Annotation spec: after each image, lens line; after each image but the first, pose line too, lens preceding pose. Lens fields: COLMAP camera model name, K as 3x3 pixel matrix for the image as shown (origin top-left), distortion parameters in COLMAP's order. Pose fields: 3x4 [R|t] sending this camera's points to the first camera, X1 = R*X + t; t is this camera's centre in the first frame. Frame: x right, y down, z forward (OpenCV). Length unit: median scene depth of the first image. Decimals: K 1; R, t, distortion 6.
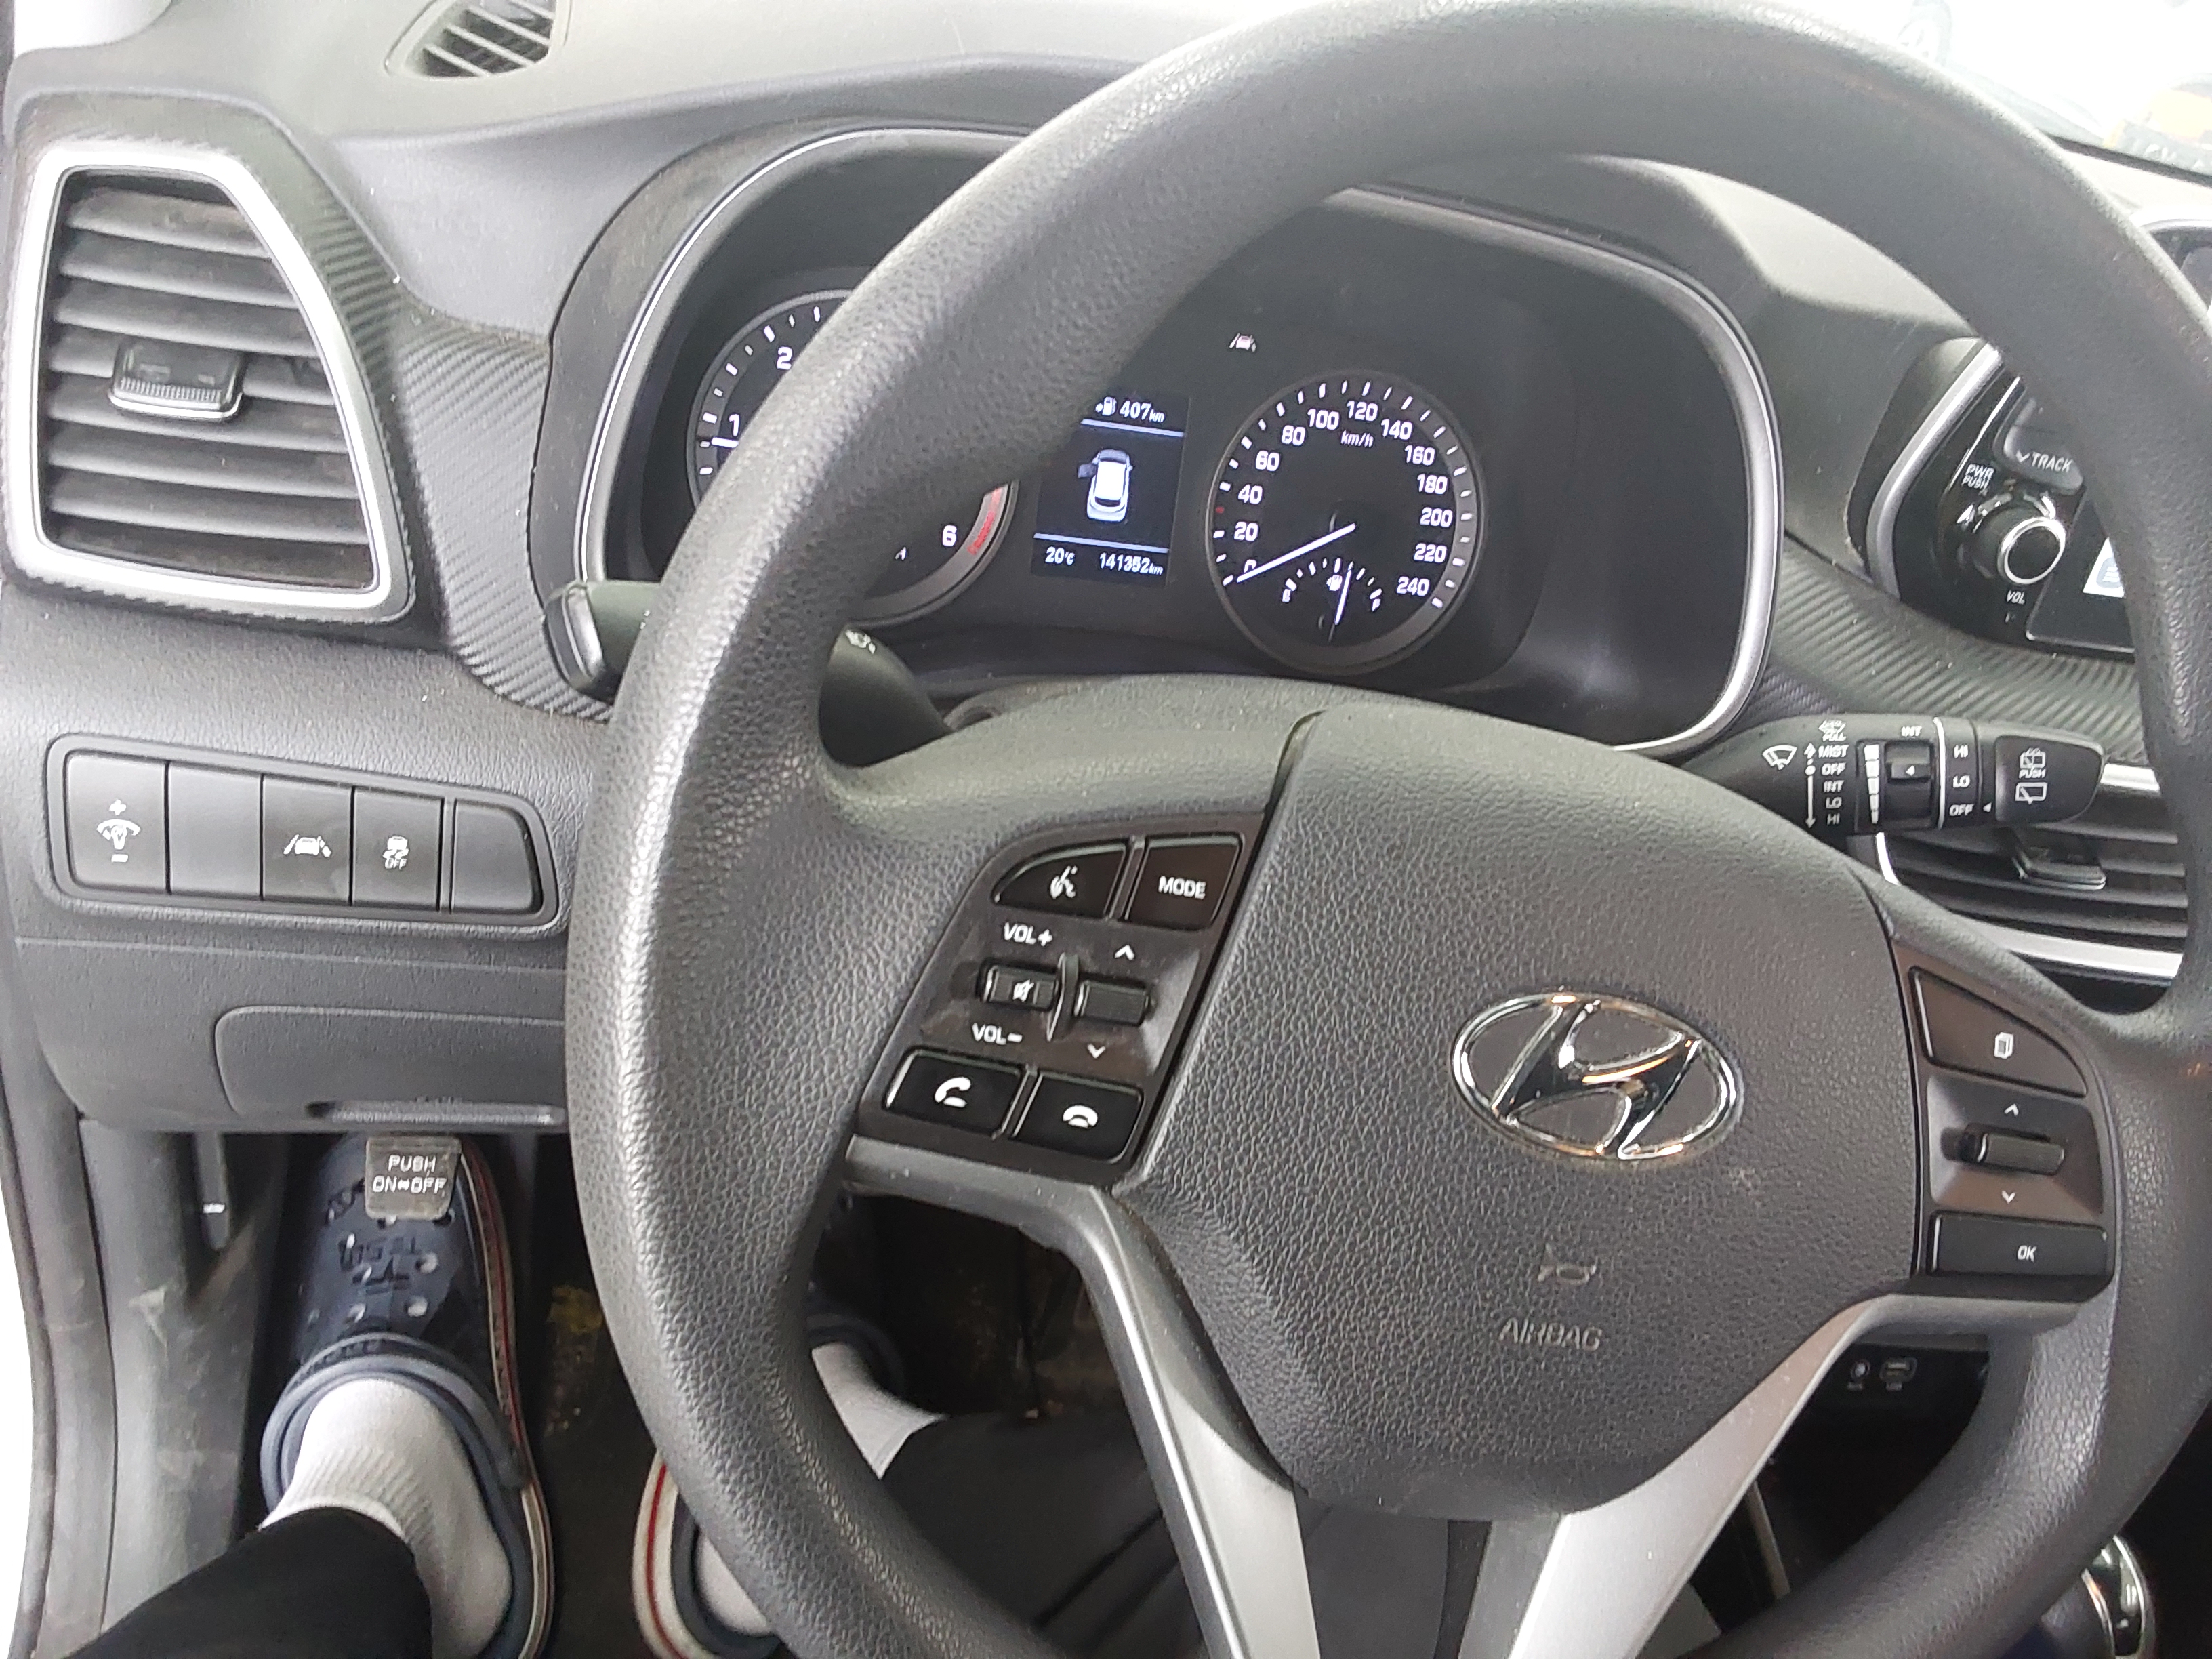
lens RADIAL K [[1804.7, 0, 1122.3], [0, 1804.7, 803.3], [0, 0, 1]] dist [0.132140, -0.204497]
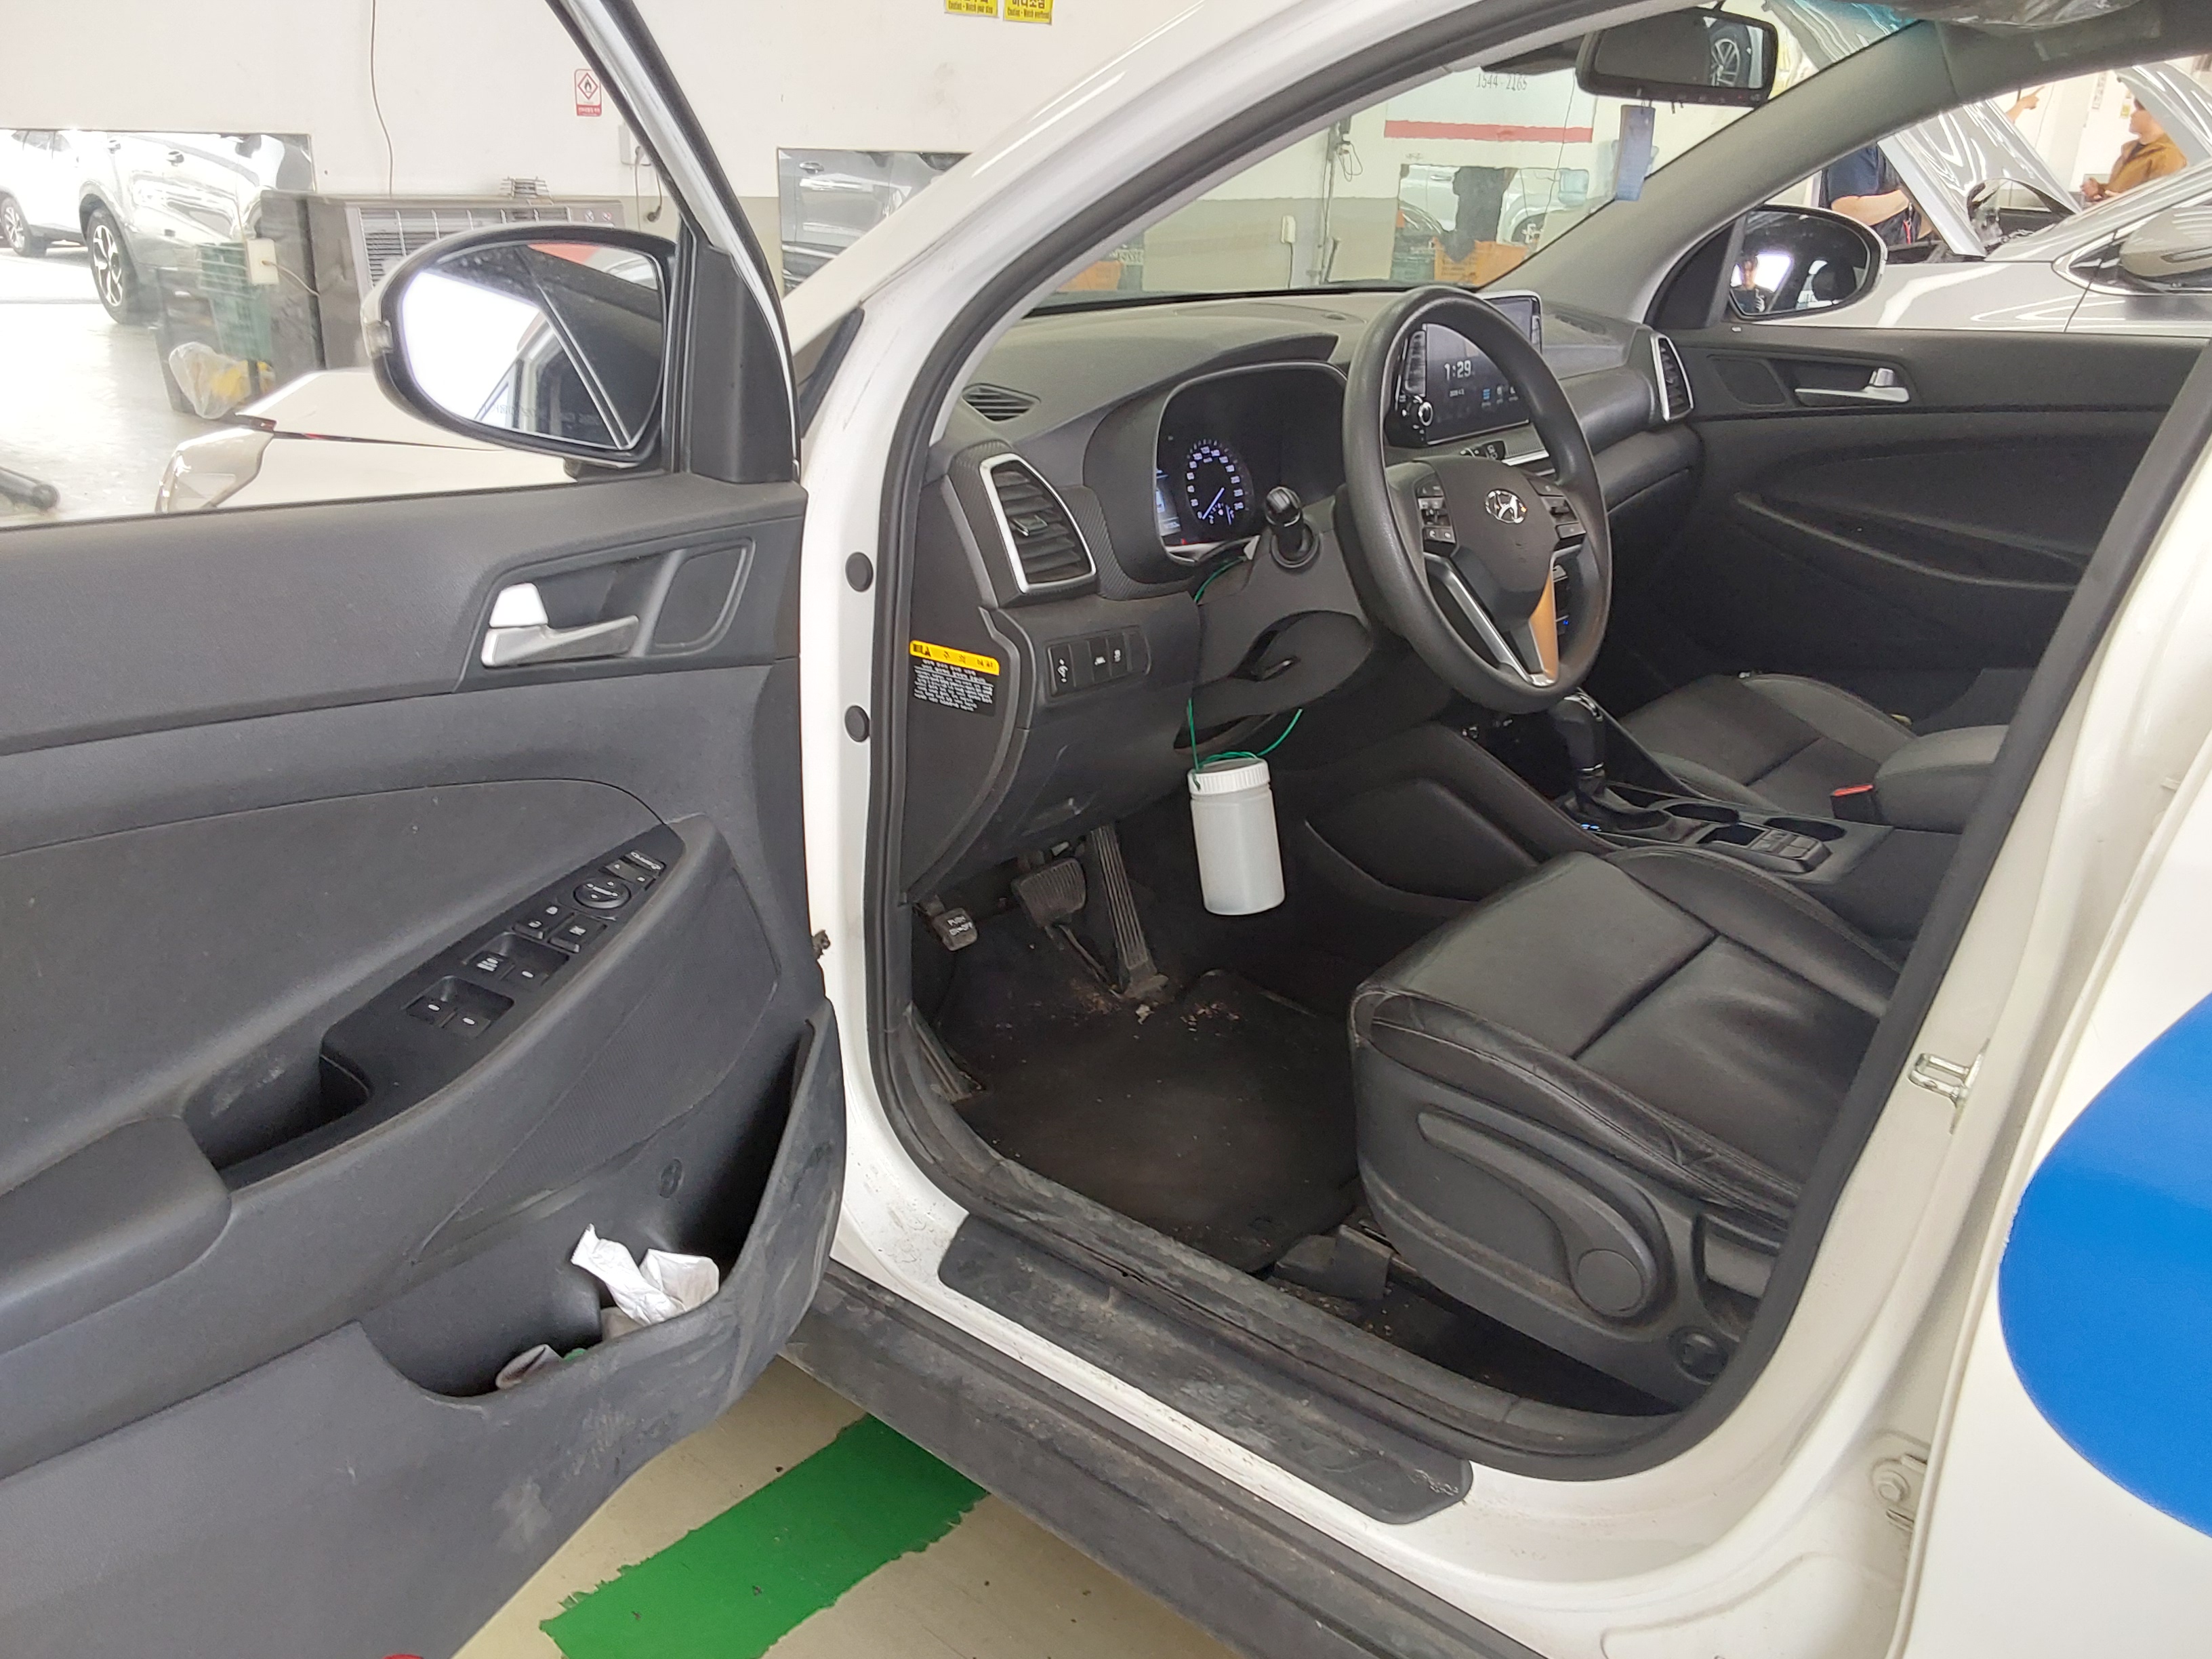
lens RADIAL K [[1804.7, 0, 1122.3], [0, 1804.7, 803.3], [0, 0, 1]] dist [0.132140, -0.204497]
pose [[0.769031, -0.400246, 0.498392, -1.549988], [0.451203, 0.892191, 0.020279, 0.146930], [-0.452777, 0.209281, 0.866714, -1.204332]]
